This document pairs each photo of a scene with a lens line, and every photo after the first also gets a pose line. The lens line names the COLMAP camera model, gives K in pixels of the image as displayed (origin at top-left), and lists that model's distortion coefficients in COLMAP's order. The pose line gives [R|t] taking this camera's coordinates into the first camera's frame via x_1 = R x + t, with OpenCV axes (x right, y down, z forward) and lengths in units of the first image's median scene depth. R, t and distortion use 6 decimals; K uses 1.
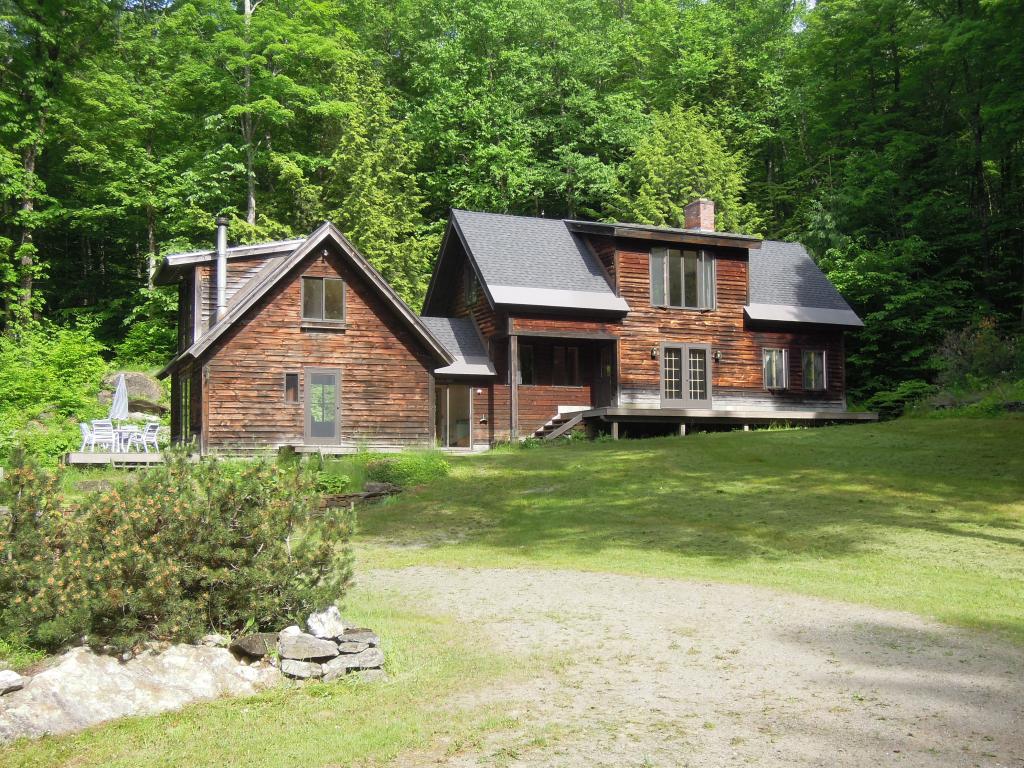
lens RADIAL K [[1148.7, 0, 512.0], [0, 1148.7, 384.0], [0, 0, 1]] dist [-0.029410, -0.028850]
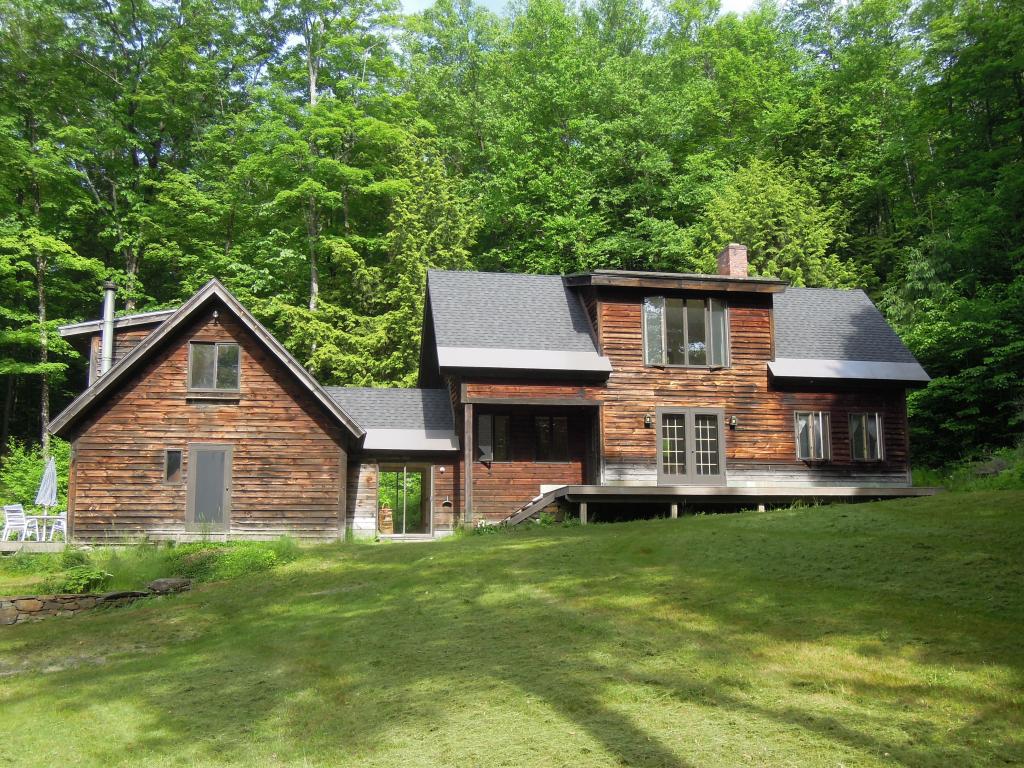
lens RADIAL K [[1035.8, 0, 512.0], [0, 1035.8, 384.0], [0, 0, 1]] dist [-0.036518, -0.011941]
pose [[0.971123, -0.038429, -0.235466, 0.202333], [0.017742, 0.995842, -0.089355, 0.012454], [0.237920, 0.082597, 0.967766, 0.233065]]
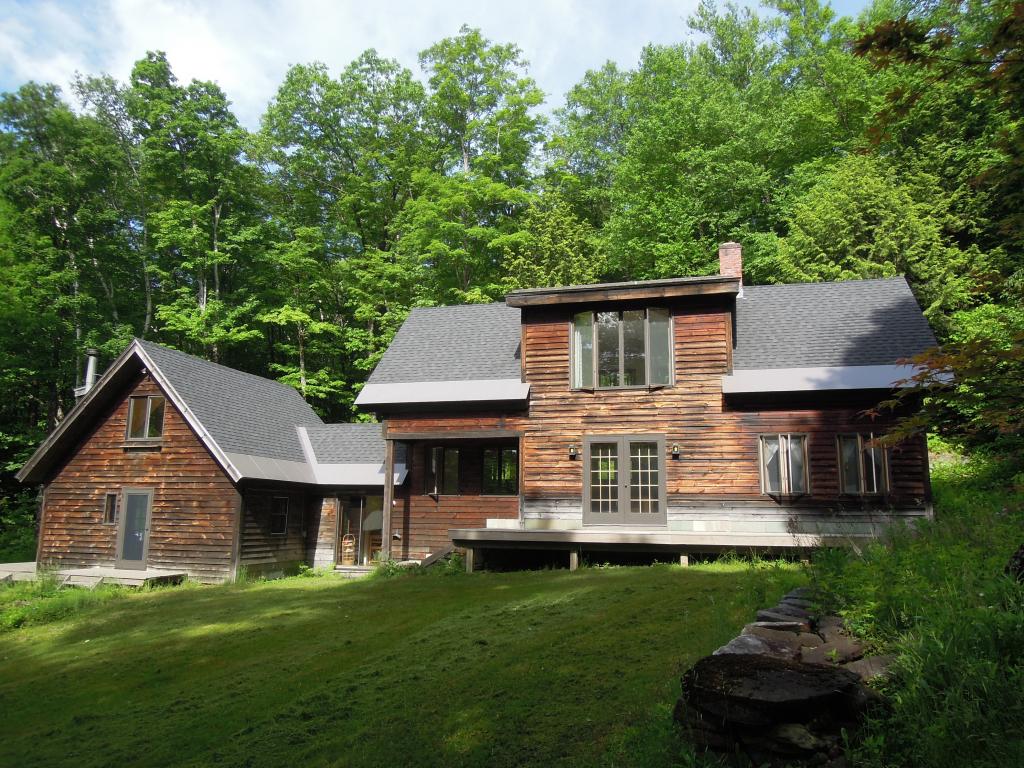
lens RADIAL K [[726.0, 0, 512.0], [0, 726.0, 384.0], [0, 0, 1]] dist [-0.032591, -0.000869]
pose [[0.772418, -0.097567, -0.627575, 0.387165], [0.033529, 0.993016, -0.113113, -0.017869], [0.634228, 0.066328, 0.770295, 0.592358]]
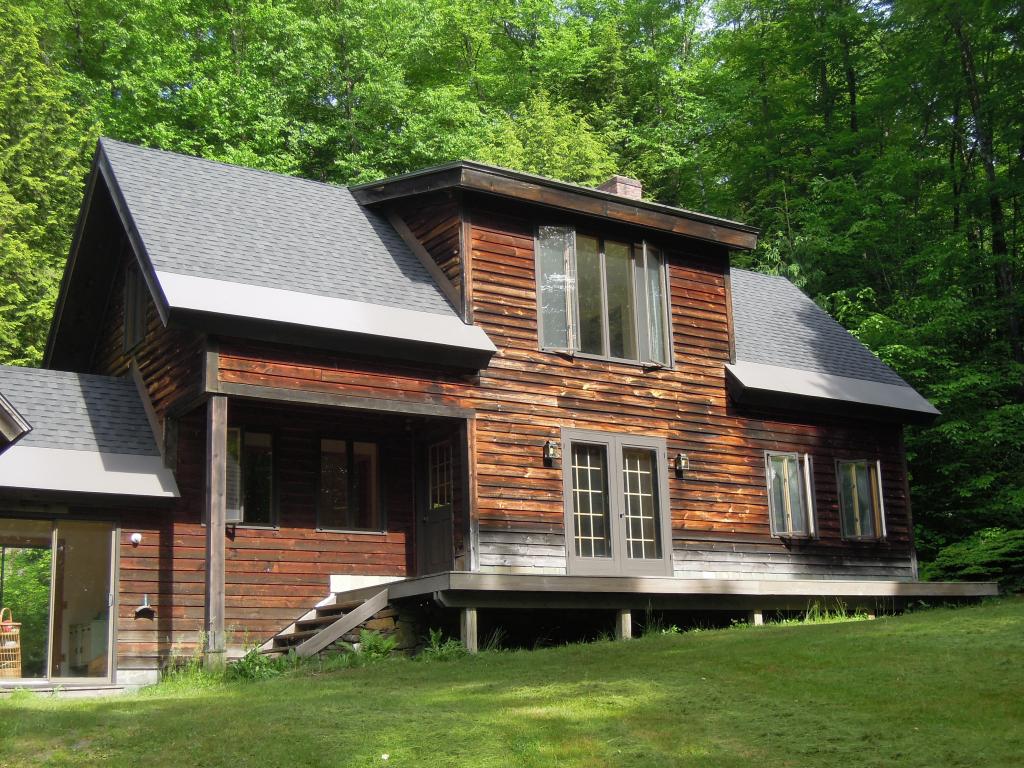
lens RADIAL K [[1296.9, 0, 512.0], [0, 1296.9, 384.0], [0, 0, 1]] dist [-0.099767, 0.028025]
pose [[0.986607, 0.012534, 0.162632, 0.027235], [0.013481, 0.987366, -0.157880, 0.025116], [-0.162557, 0.157958, 0.973974, 0.500731]]
